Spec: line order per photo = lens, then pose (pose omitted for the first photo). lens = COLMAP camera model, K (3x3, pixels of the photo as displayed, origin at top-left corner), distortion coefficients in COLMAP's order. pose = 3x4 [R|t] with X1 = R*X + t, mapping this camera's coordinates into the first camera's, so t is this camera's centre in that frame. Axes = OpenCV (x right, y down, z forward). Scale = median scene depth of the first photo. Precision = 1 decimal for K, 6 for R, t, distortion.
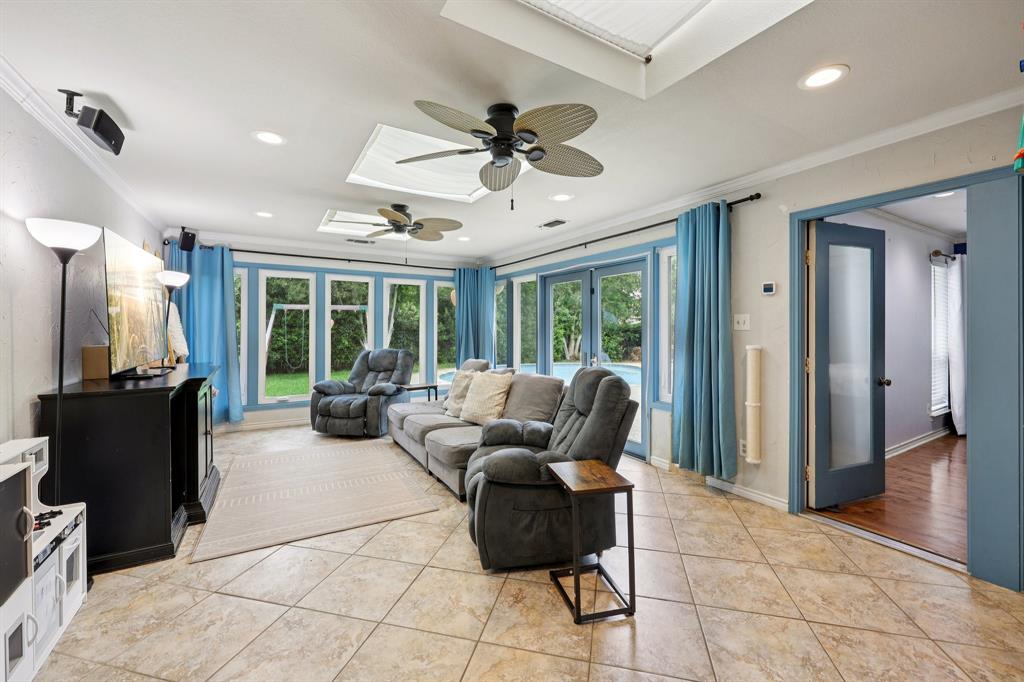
lens RADIAL K [[415.9, 0, 515.9], [0, 415.9, 328.7], [0, 0, 1]] dist [-0.000128, 0.000301]
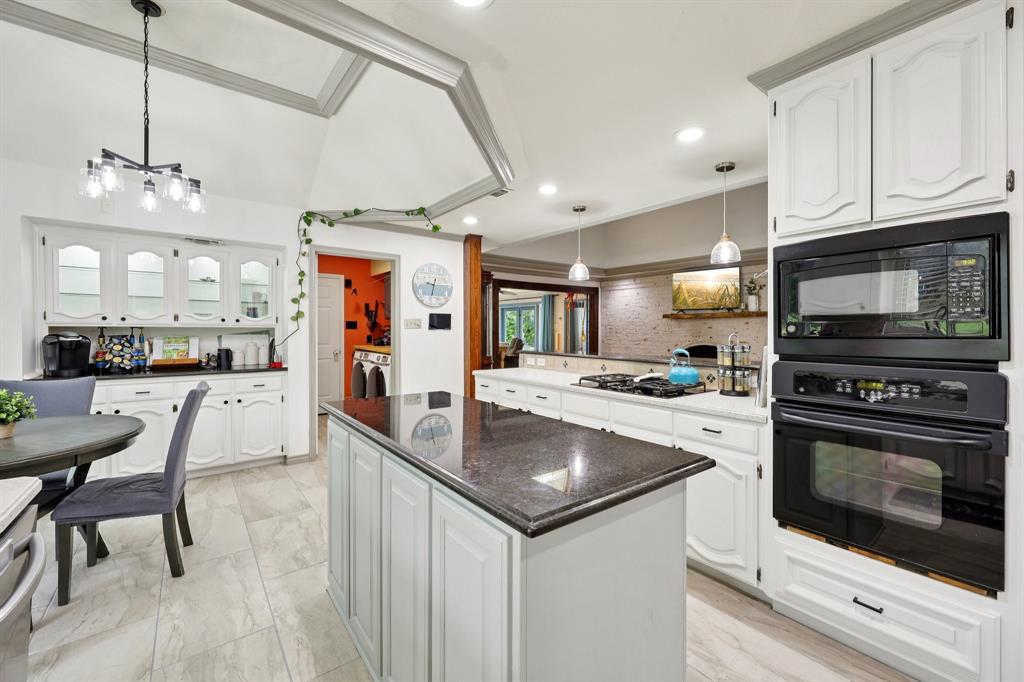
lens RADIAL K [[415.9, 0, 514.3], [0, 415.9, 332.8], [0, 0, 1]] dist [-0.000128, 0.000301]
pose [[0.993332, 0.004906, 0.115187, -0.280349], [-0.005773, 0.999957, 0.007191, 0.013929], [-0.115147, -0.007808, 0.993318, -2.793321]]
